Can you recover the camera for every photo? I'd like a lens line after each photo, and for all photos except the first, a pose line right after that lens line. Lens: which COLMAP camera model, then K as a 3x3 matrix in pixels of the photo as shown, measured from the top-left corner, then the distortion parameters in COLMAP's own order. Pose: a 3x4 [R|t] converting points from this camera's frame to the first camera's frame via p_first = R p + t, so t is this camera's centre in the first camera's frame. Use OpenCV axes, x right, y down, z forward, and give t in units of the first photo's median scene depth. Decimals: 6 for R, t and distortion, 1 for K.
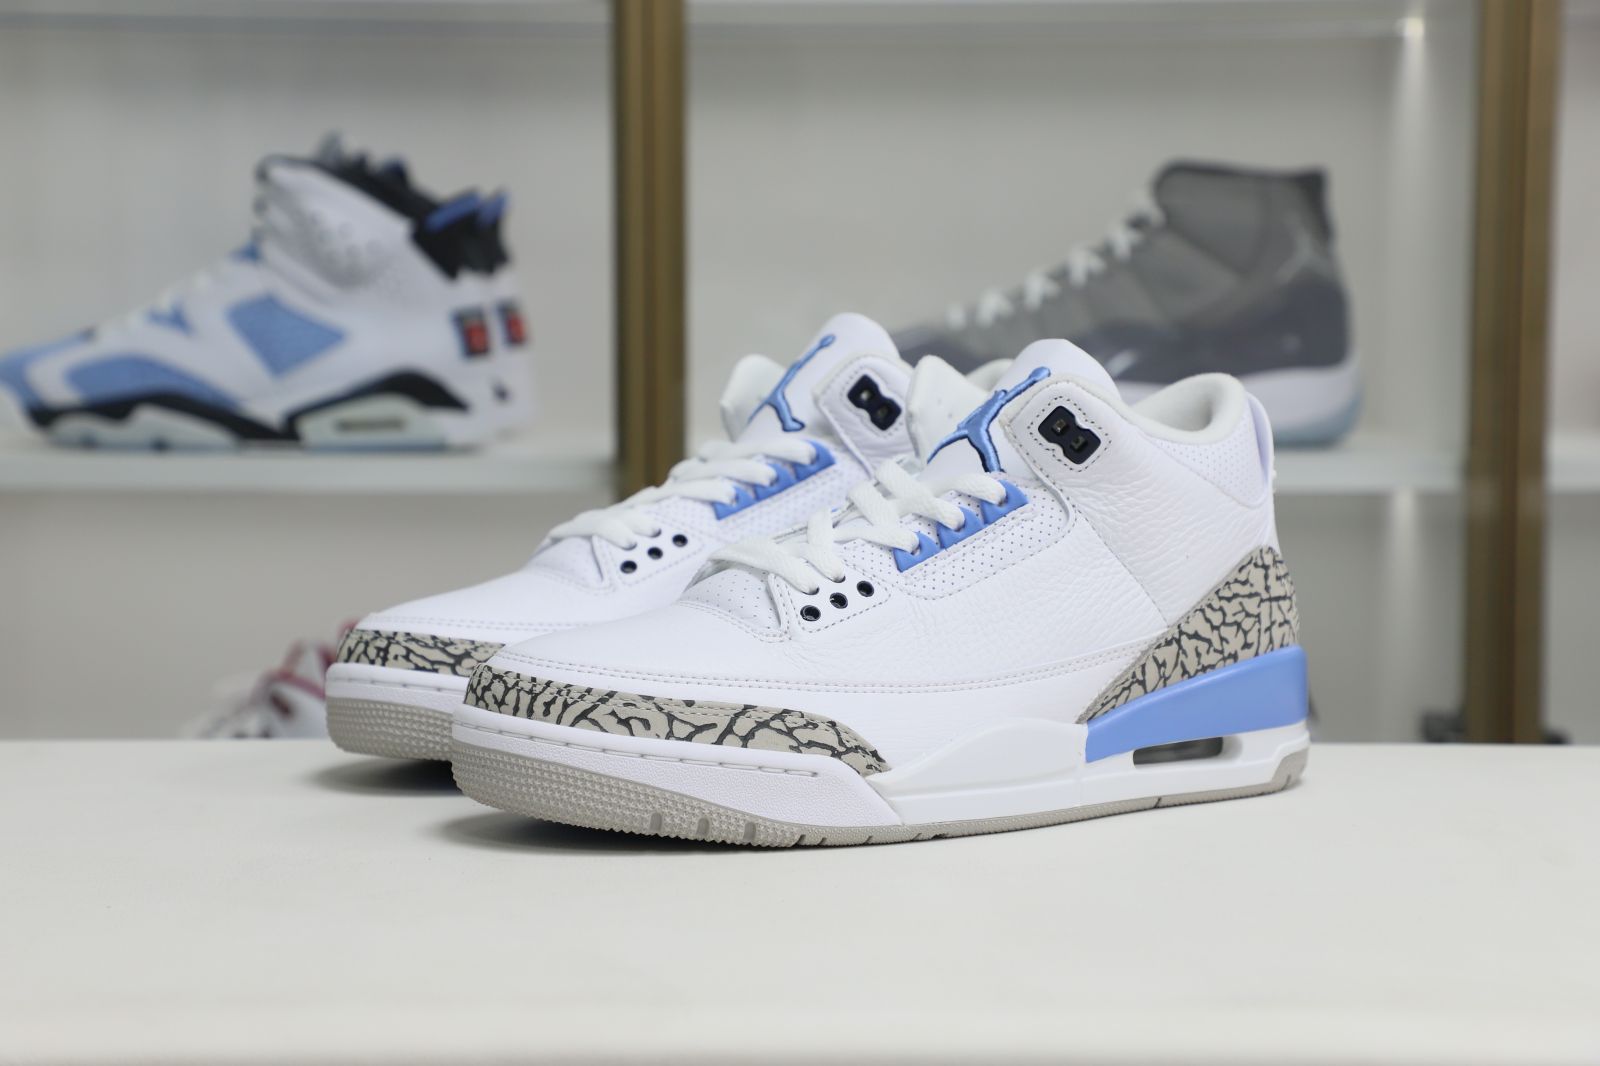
lens RADIAL K [[3642.1, 0, 800.0], [0, 3642.1, 533.0], [0, 0, 1]] dist [0.602013, 0.066471]
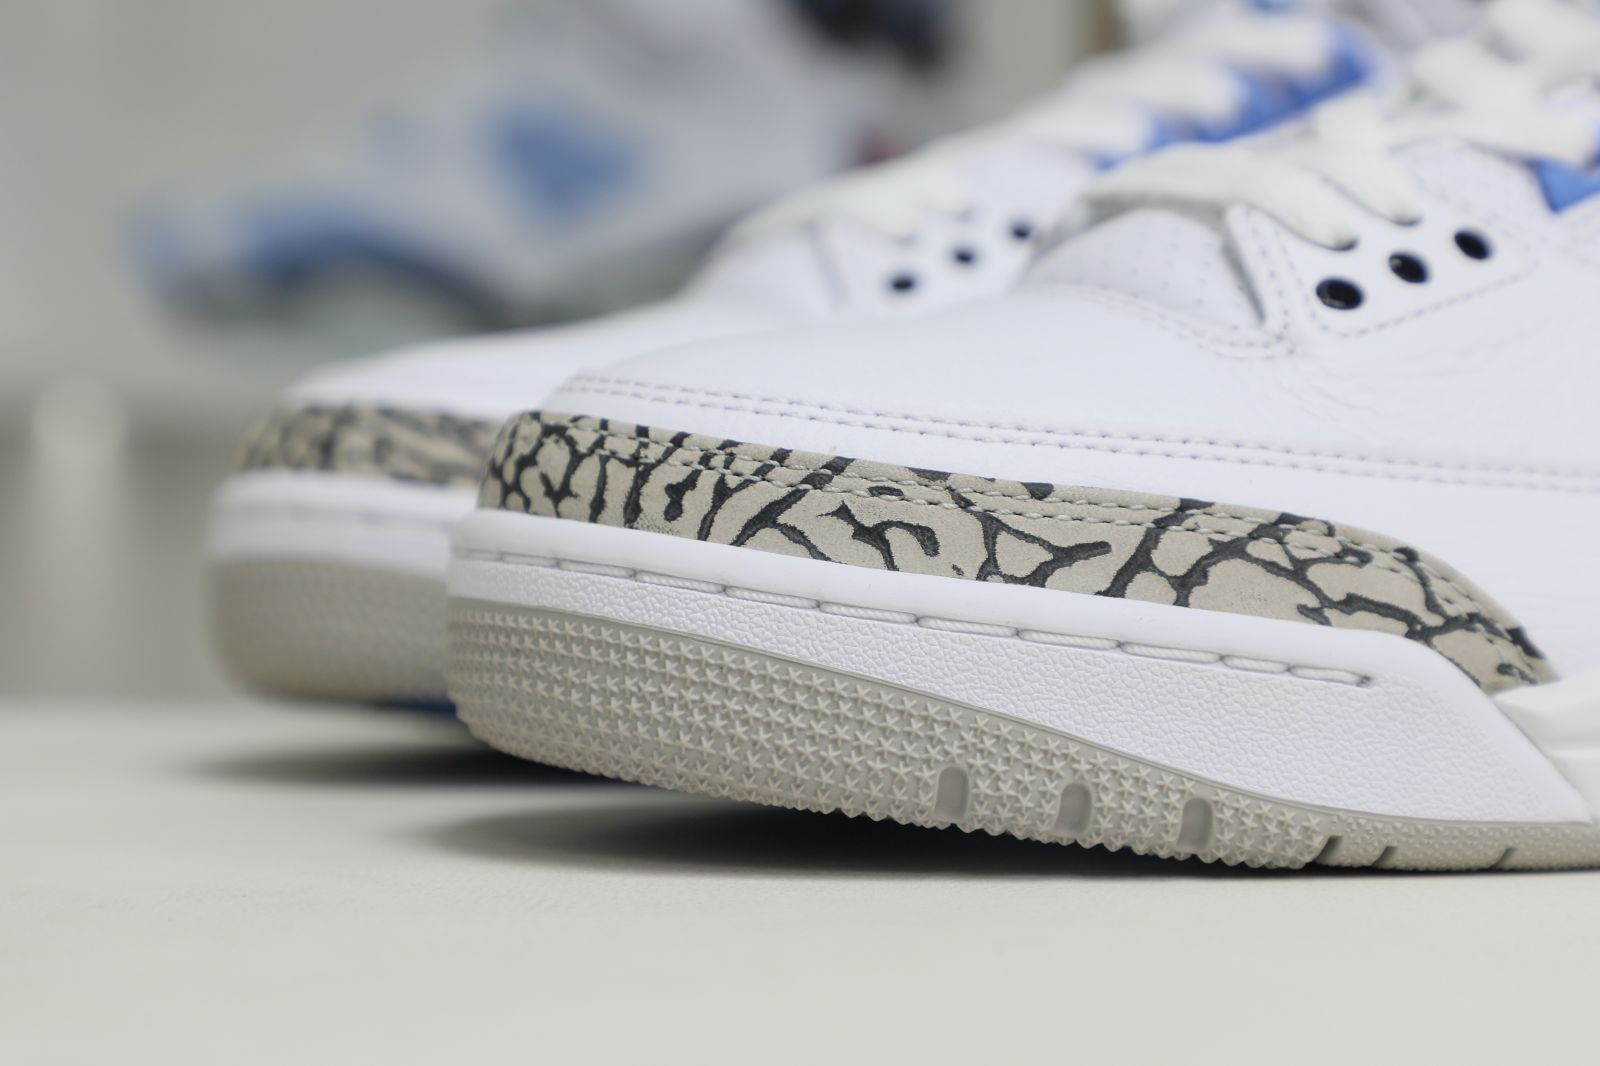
lens RADIAL K [[4078.7, 0, 800.0], [0, 4078.7, 533.0], [0, 0, 1]] dist [0.460625, 0.095703]
pose [[0.998237, 0.006572, -0.058991, -0.029918], [-0.009558, 0.998680, -0.050473, 0.073145], [0.058582, 0.050948, 0.996982, 0.564143]]
